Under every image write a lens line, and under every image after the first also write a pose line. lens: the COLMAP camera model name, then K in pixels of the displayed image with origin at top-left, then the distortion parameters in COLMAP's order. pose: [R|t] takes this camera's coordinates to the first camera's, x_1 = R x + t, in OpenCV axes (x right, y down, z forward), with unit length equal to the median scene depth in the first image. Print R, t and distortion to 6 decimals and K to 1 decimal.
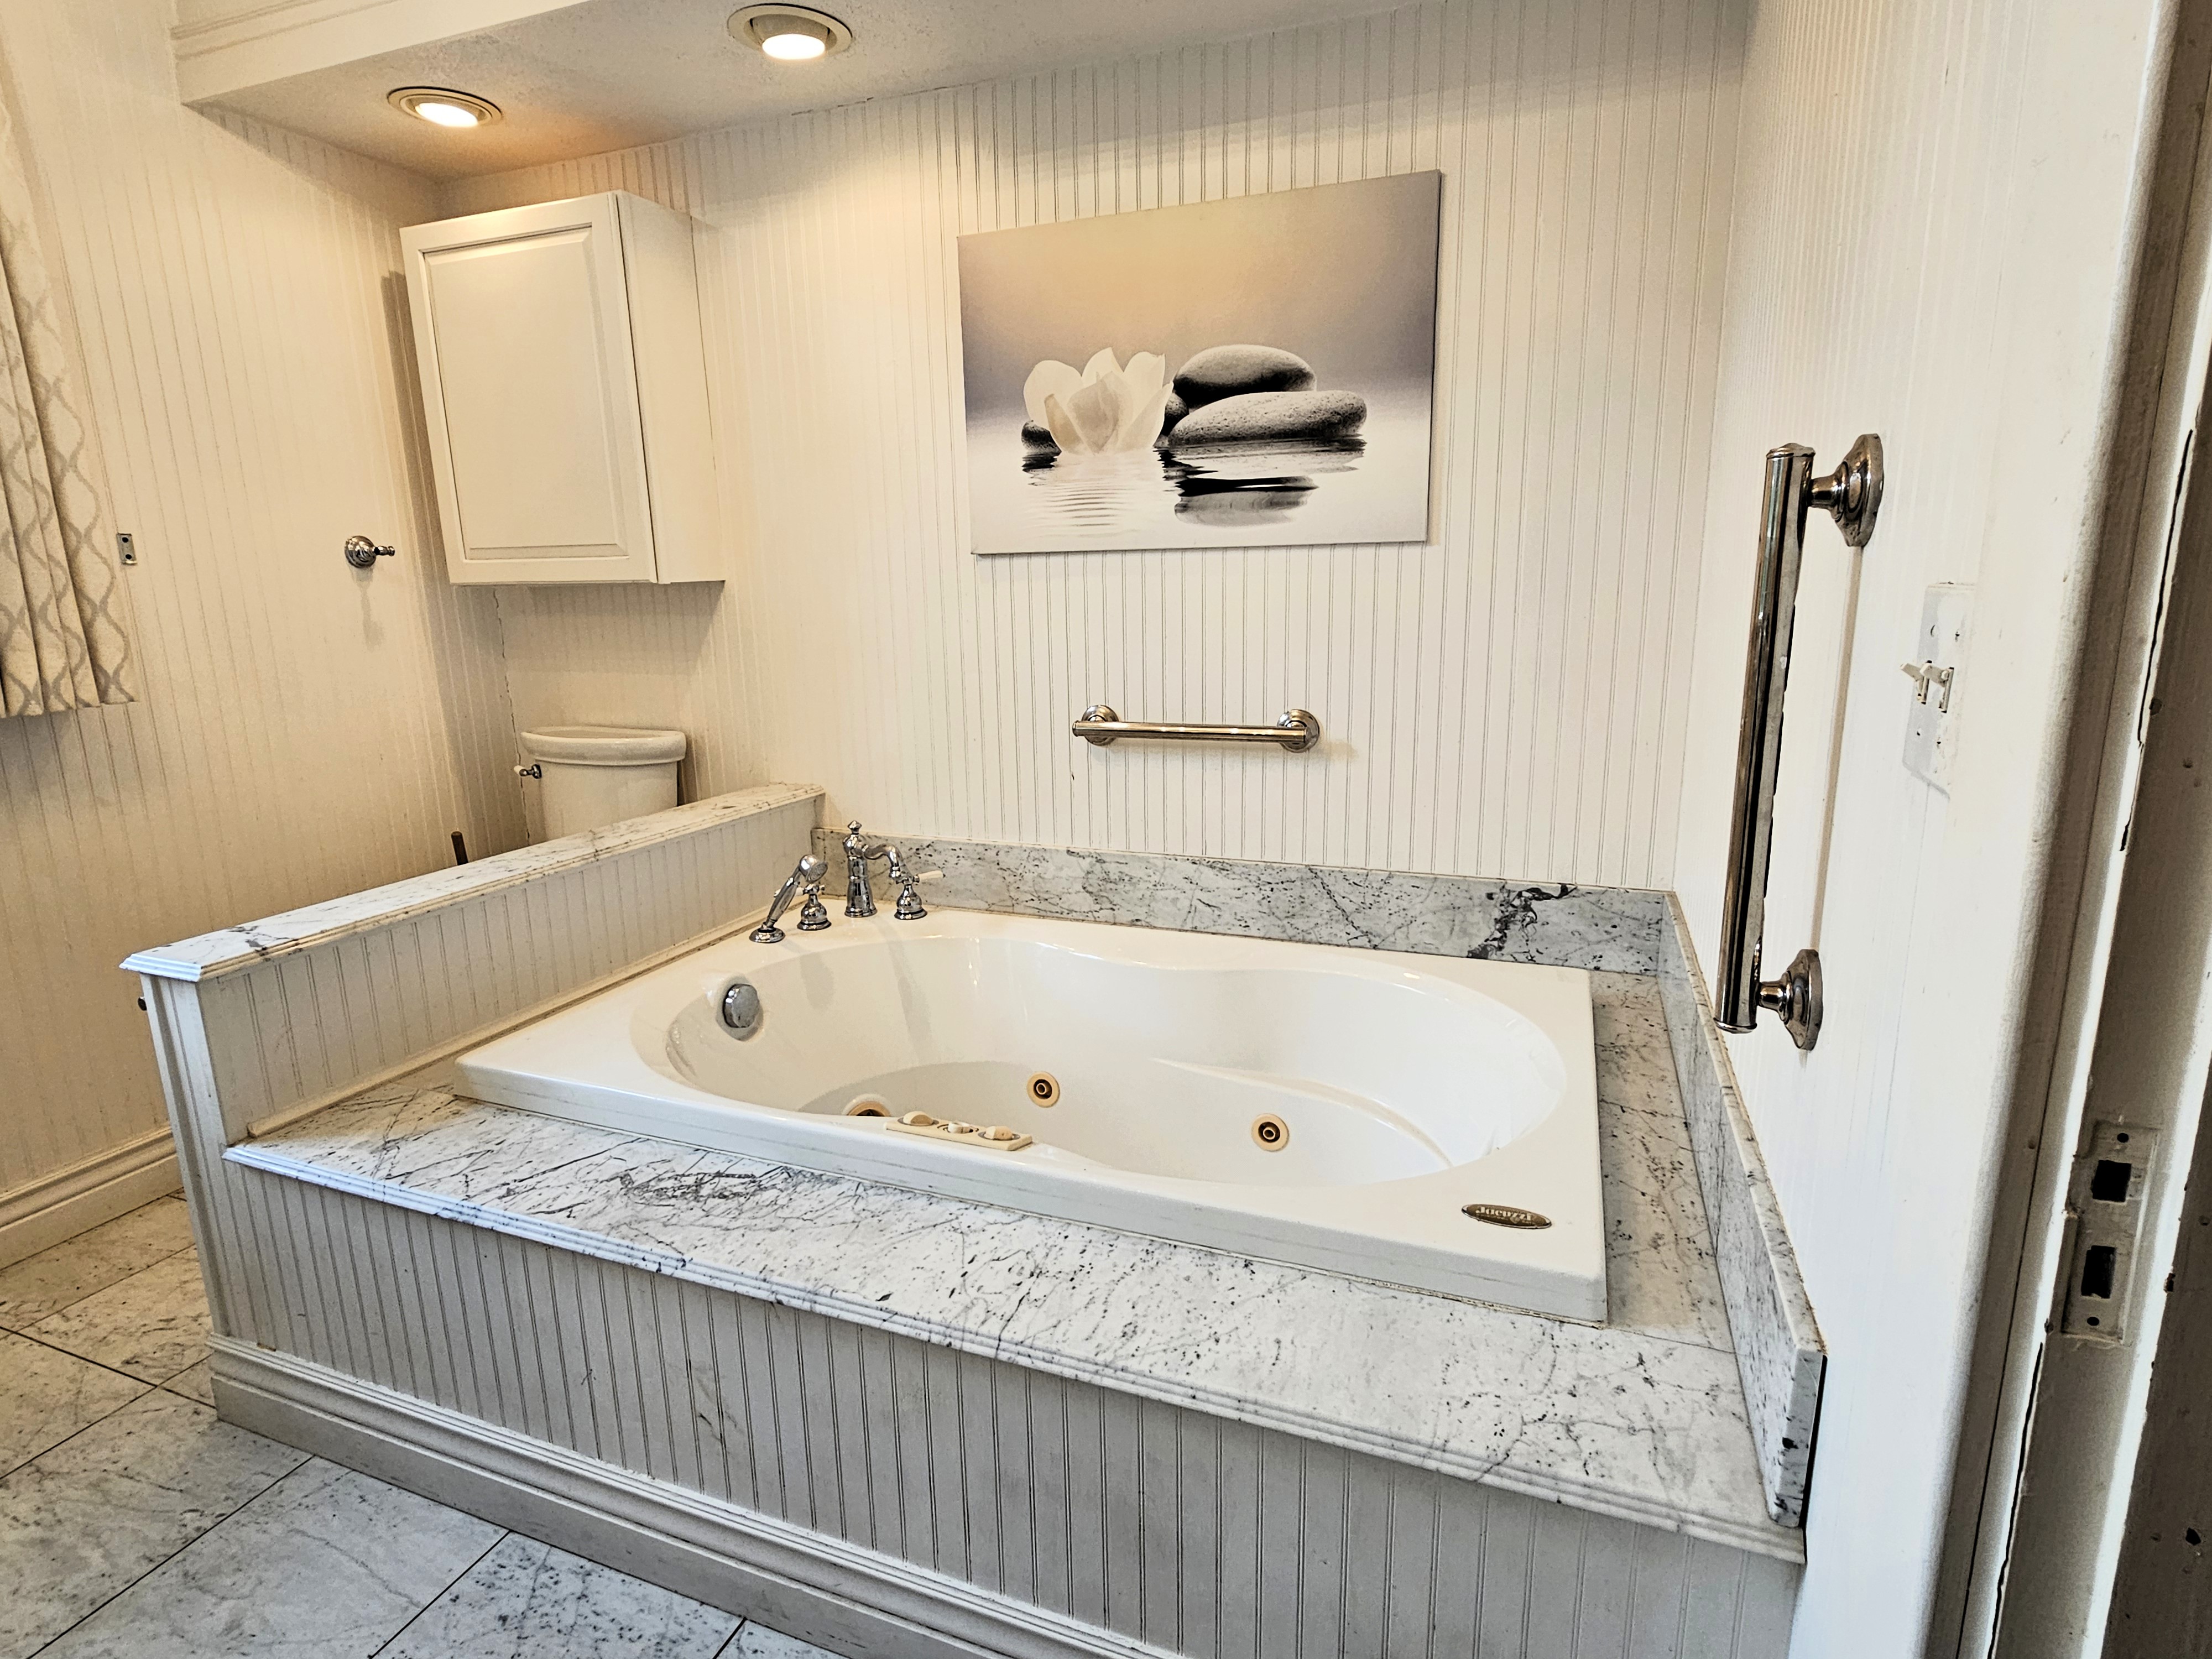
lens RADIAL K [[1164.0, 0, 1093.9], [0, 1164.0, 823.4], [0, 0, 1]] dist [-0.003420, 0.003032]
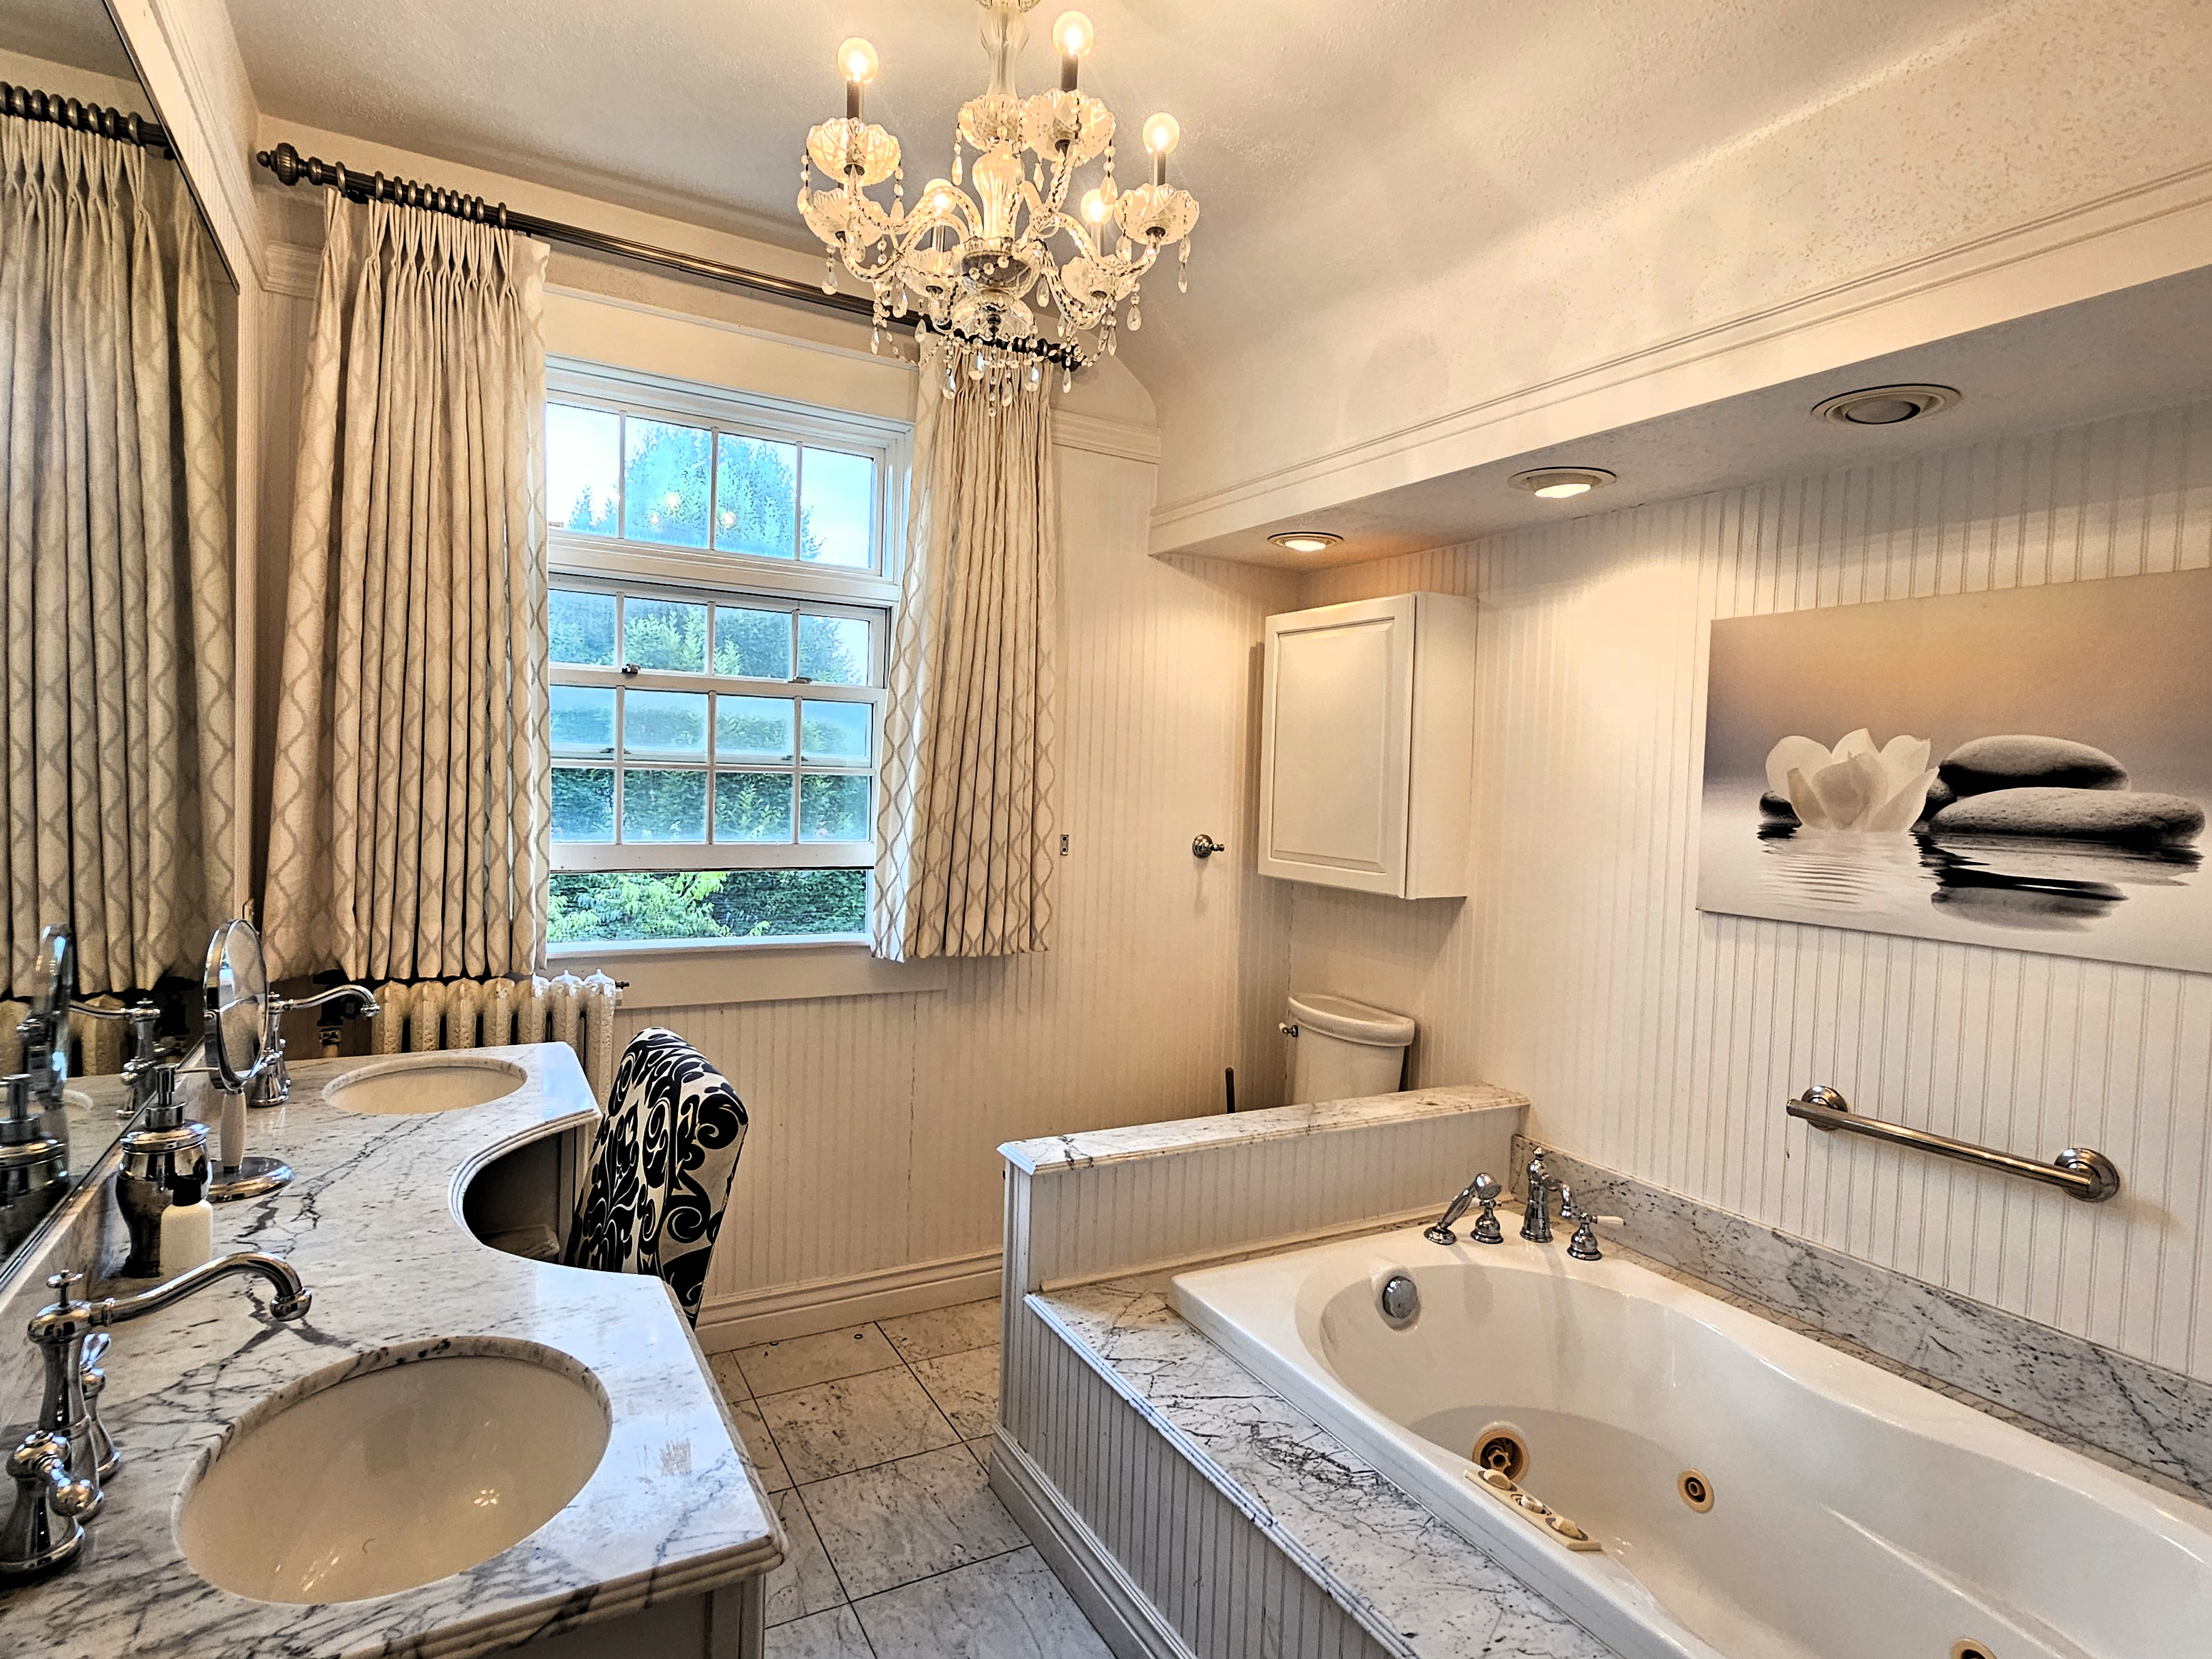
lens RADIAL K [[1164.0, 0, 1093.9], [0, 1164.0, 823.4], [0, 0, 1]] dist [-0.003420, 0.003032]
pose [[0.773363, 0.072242, -0.629834, 0.132577], [-0.182662, 0.976746, -0.112255, -0.102705], [0.607079, 0.201860, 0.768575, -0.125968]]
